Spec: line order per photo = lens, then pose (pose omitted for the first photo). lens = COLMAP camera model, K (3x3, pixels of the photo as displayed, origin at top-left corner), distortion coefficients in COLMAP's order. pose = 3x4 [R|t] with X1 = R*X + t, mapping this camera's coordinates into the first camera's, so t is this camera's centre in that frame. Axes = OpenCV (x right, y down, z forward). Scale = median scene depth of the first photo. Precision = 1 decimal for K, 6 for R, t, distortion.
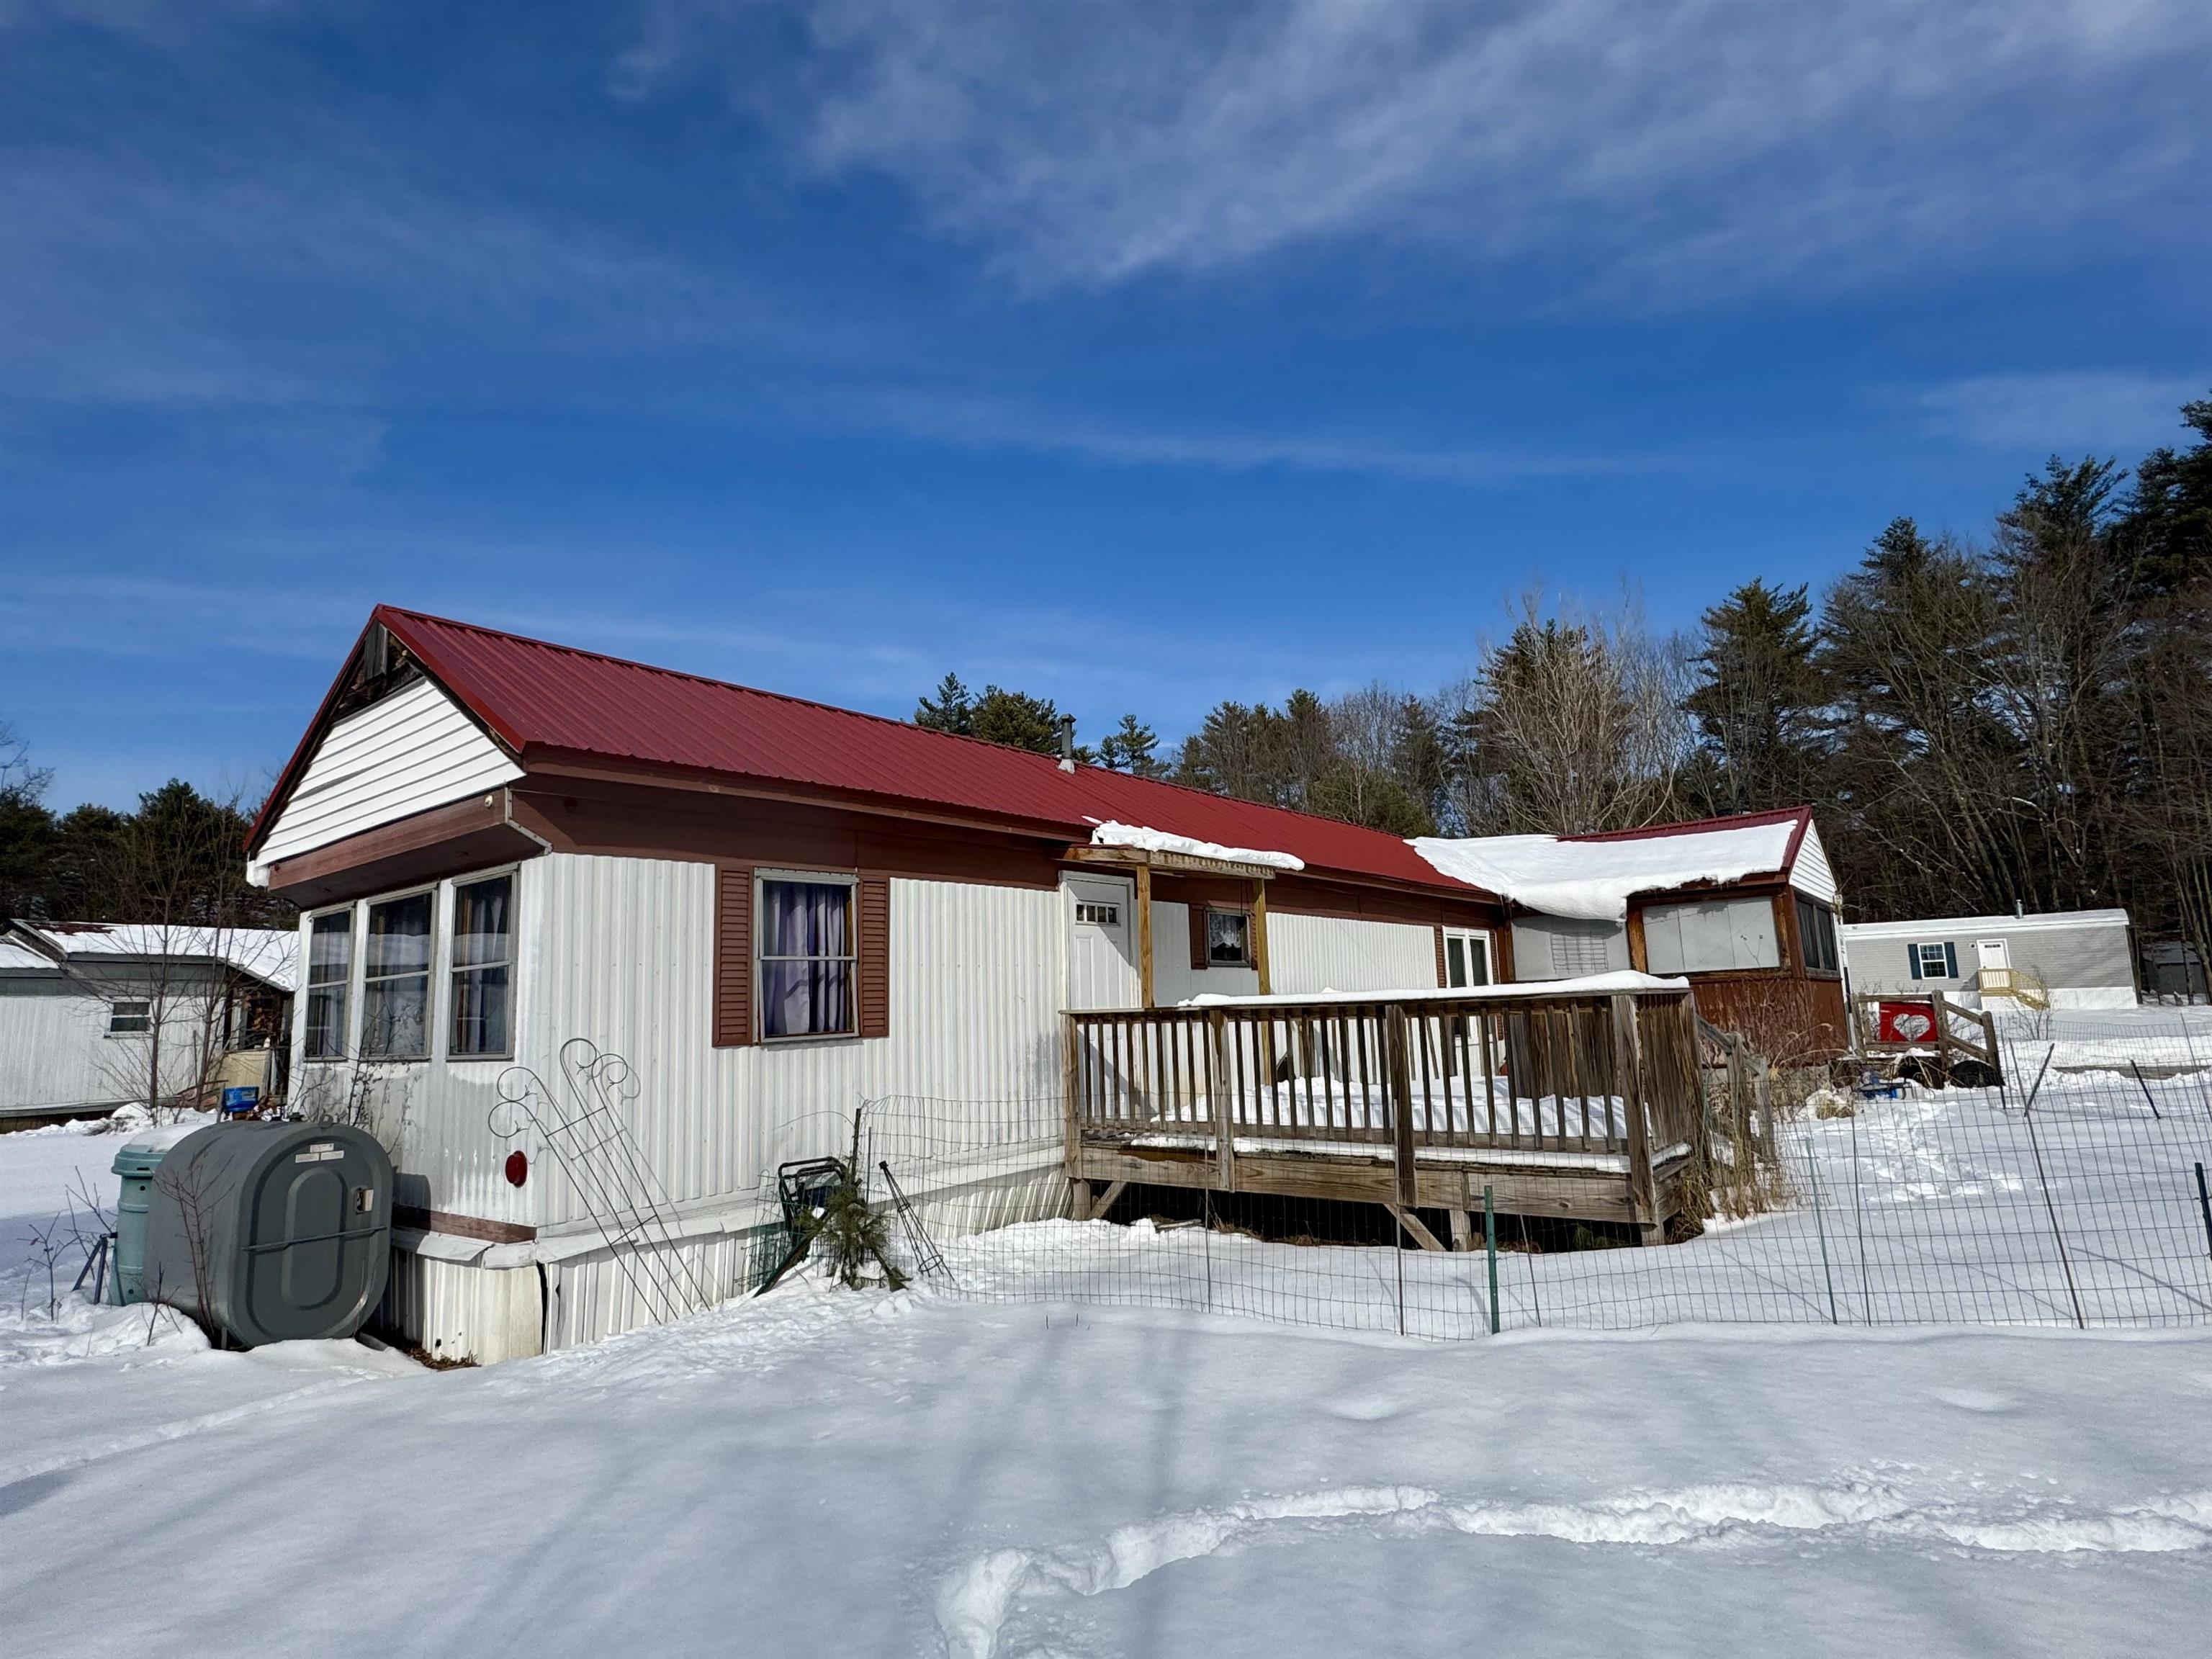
lens RADIAL K [[1160.4, 0, 1110.0], [0, 1160.4, 832.5], [0, 0, 1]] dist [-0.002798, 0.000174]
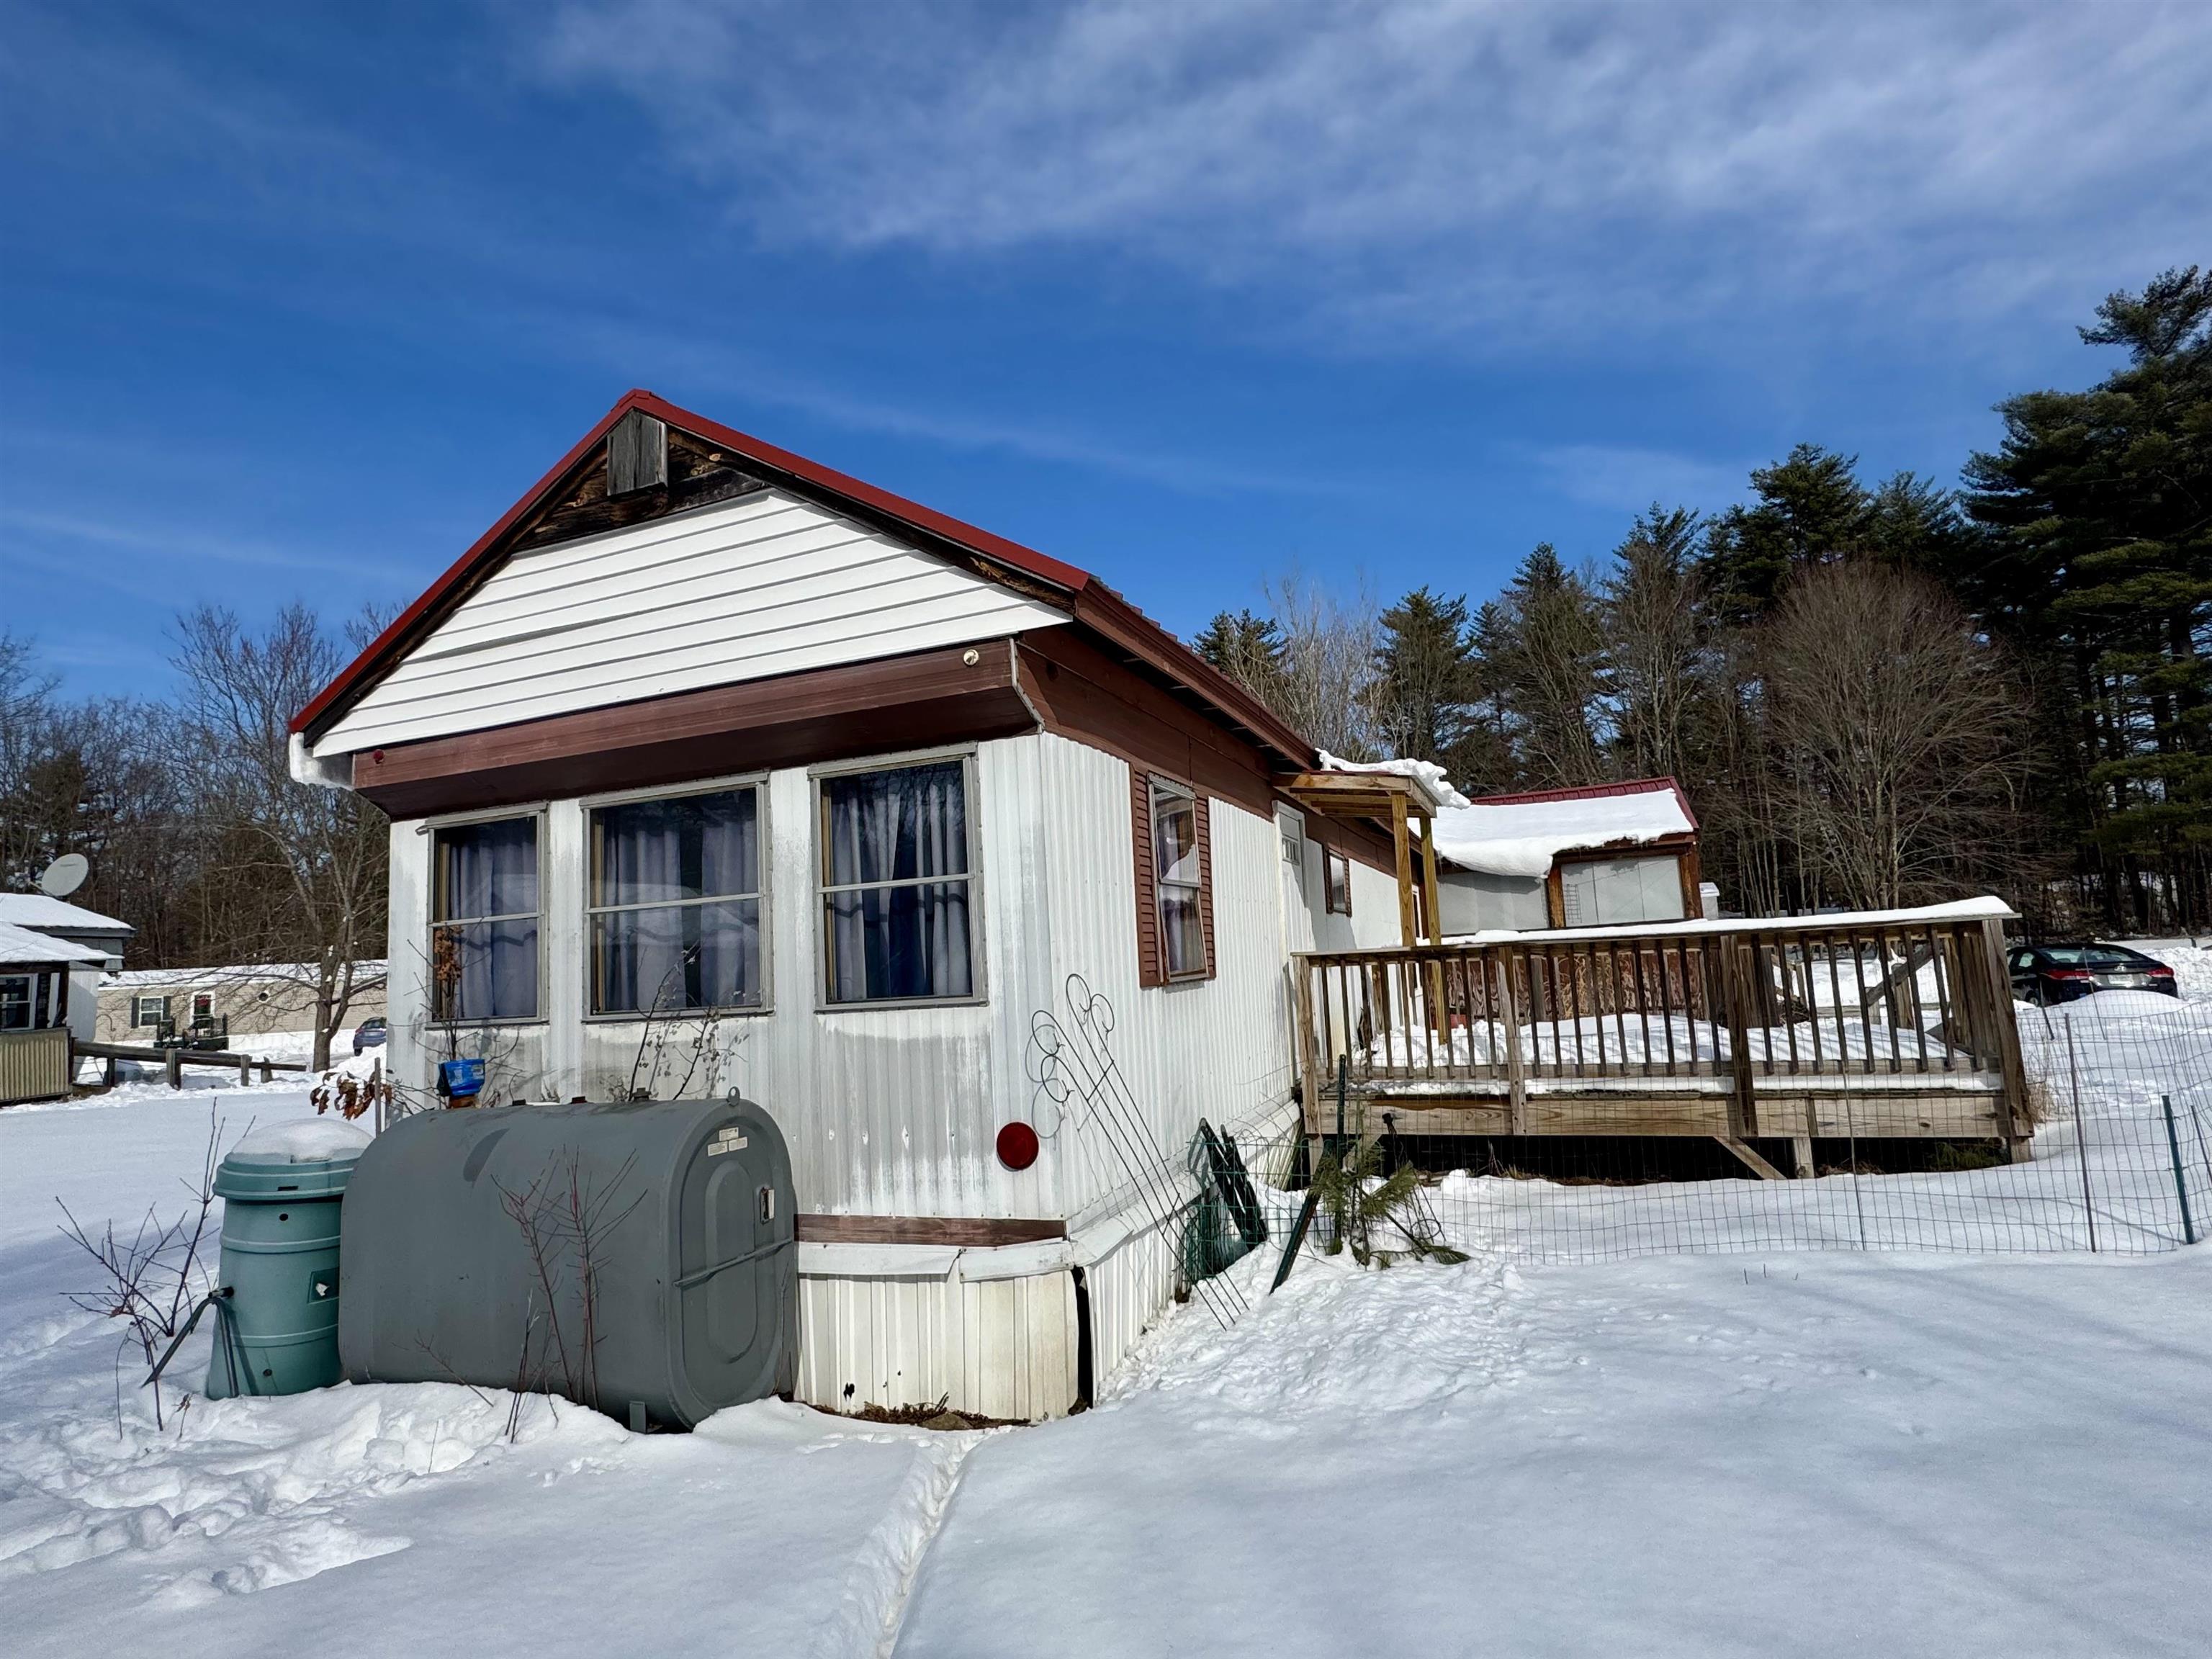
lens RADIAL K [[1156.7, 0, 1118.3], [0, 1156.7, 829.8], [0, 0, 1]] dist [-0.002747, -0.001170]
pose [[0.956320, 0.020598, 0.291595, -0.484491], [-0.026520, 0.999514, 0.016369, 0.050580], [-0.291117, -0.023387, 0.956402, 0.191451]]
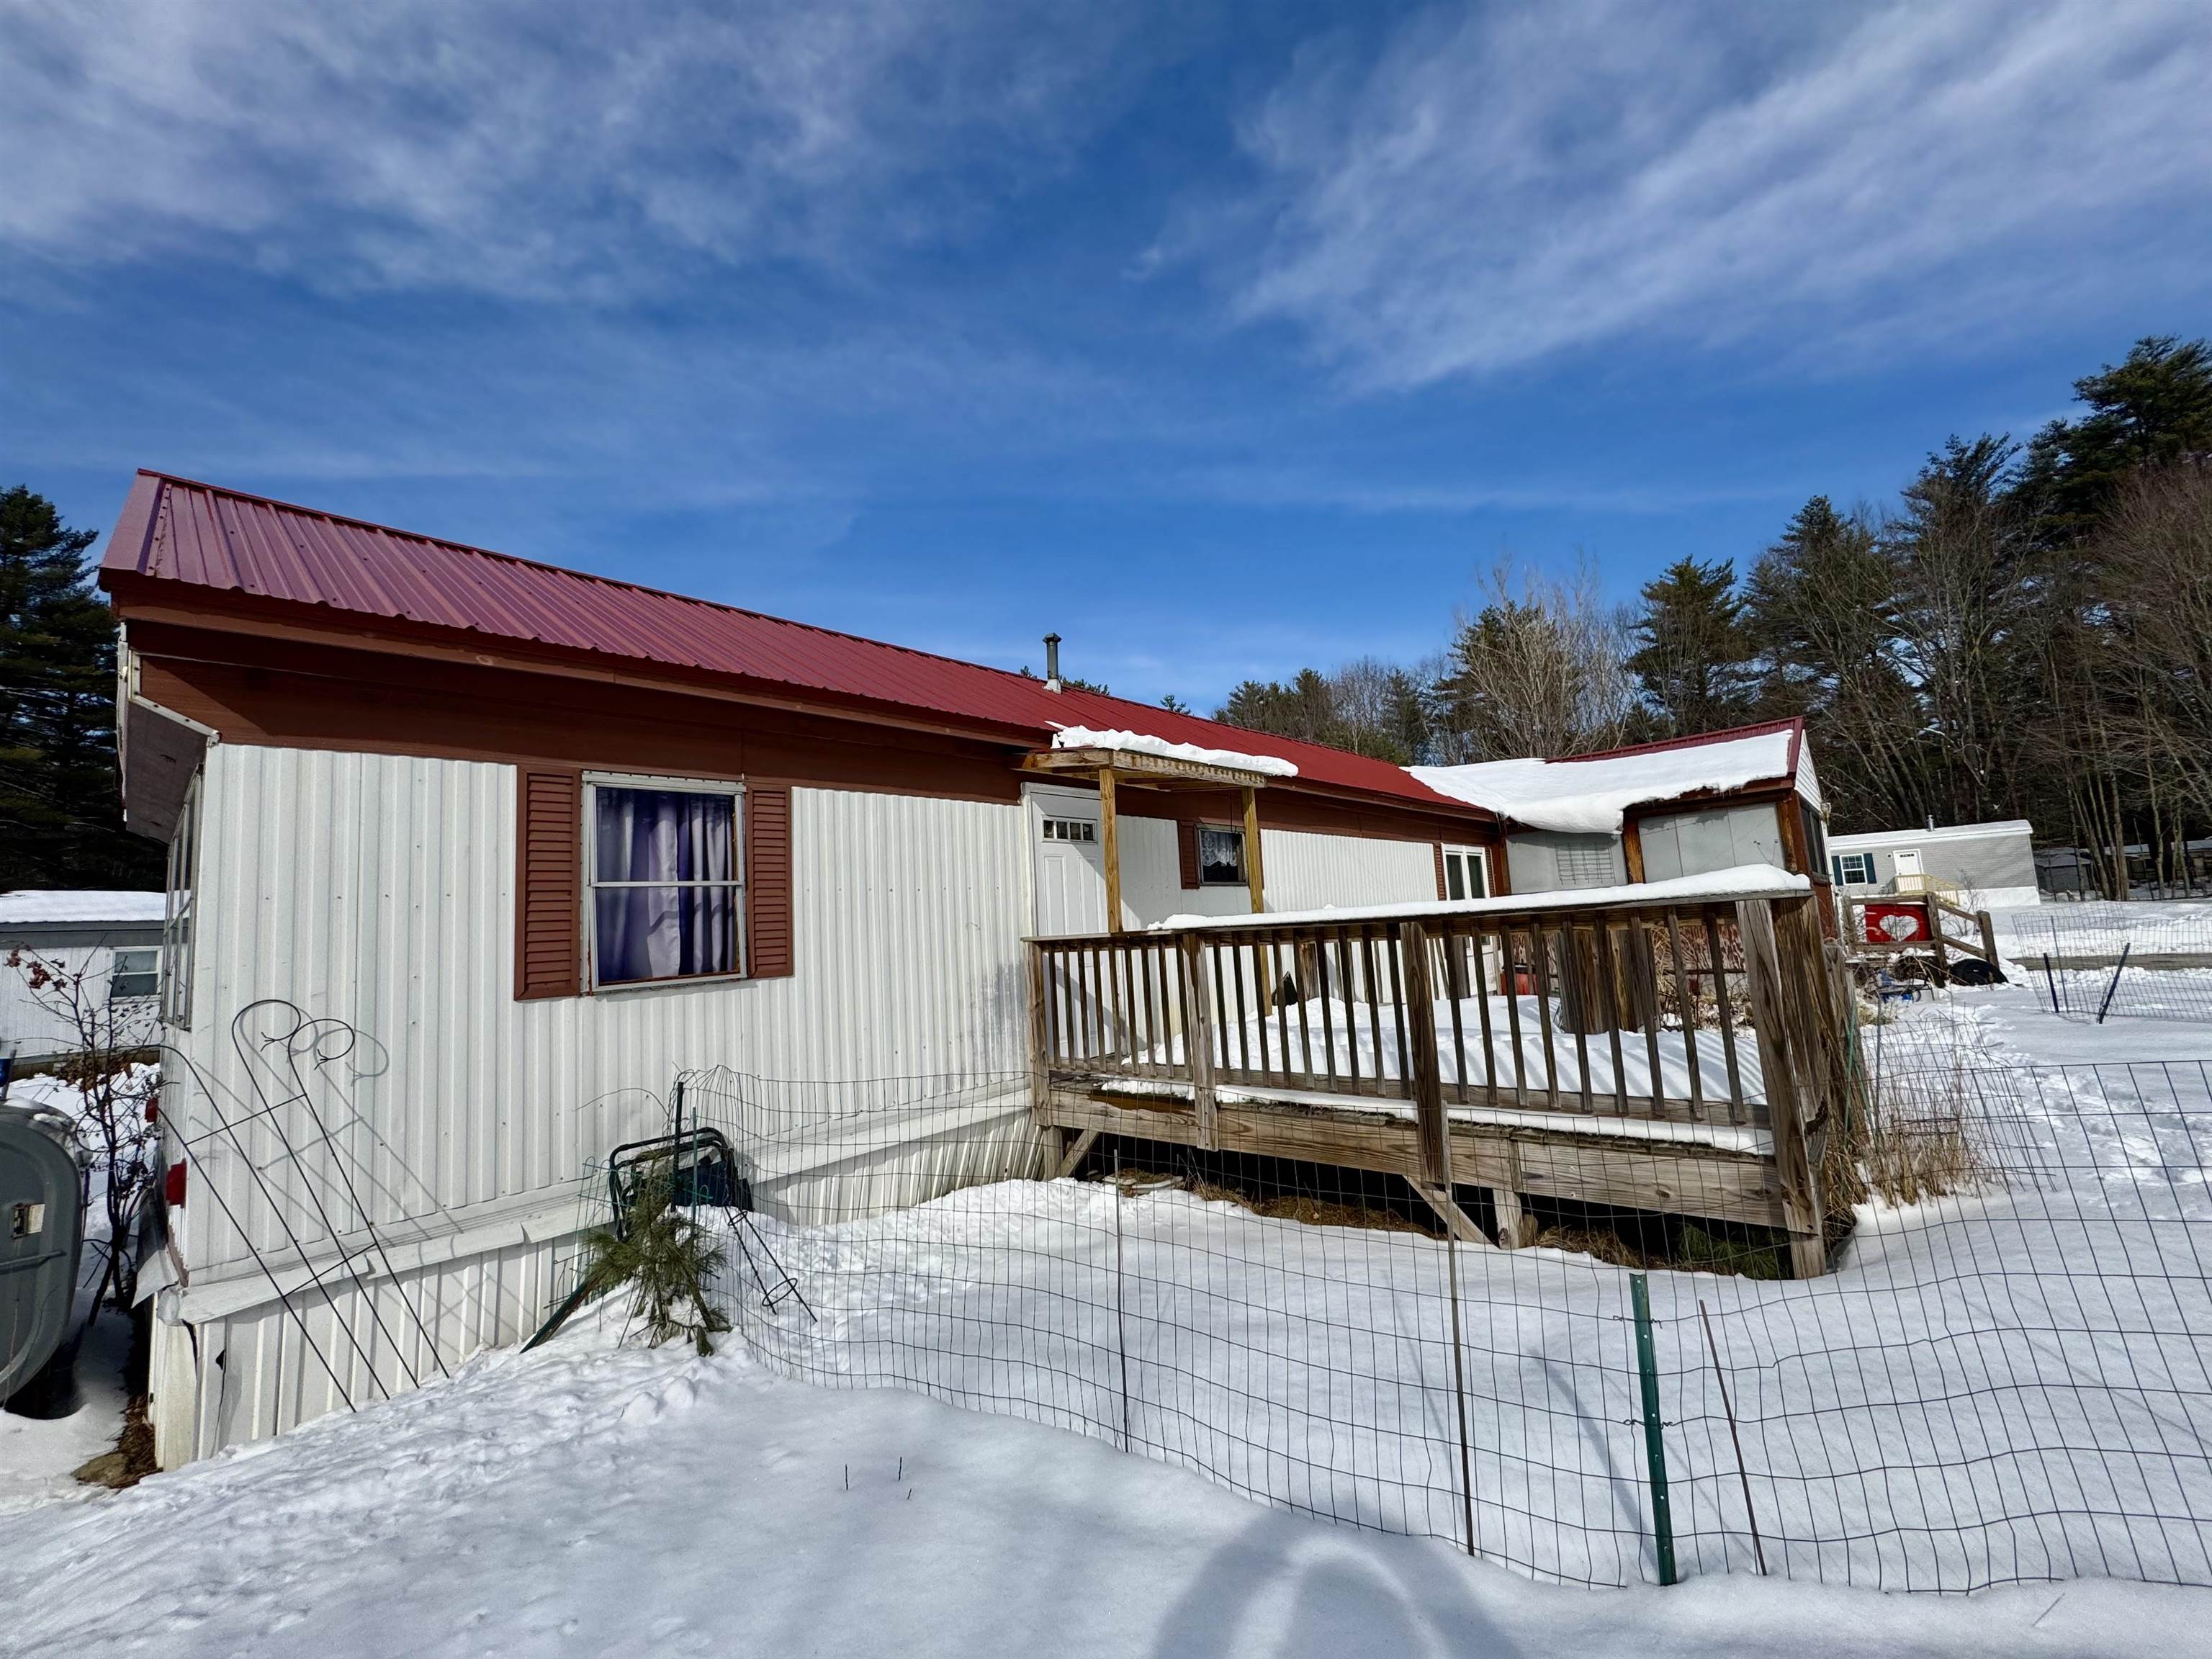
lens RADIAL K [[896.5, 0, 1109.1], [0, 896.5, 828.4], [0, 0, 1]] dist [-0.001307, 0.000139]
pose [[0.997710, -0.033283, -0.058888, 0.072995], [0.035573, 0.998633, 0.038285, 0.050532], [0.057533, -0.040292, 0.997530, 0.354006]]
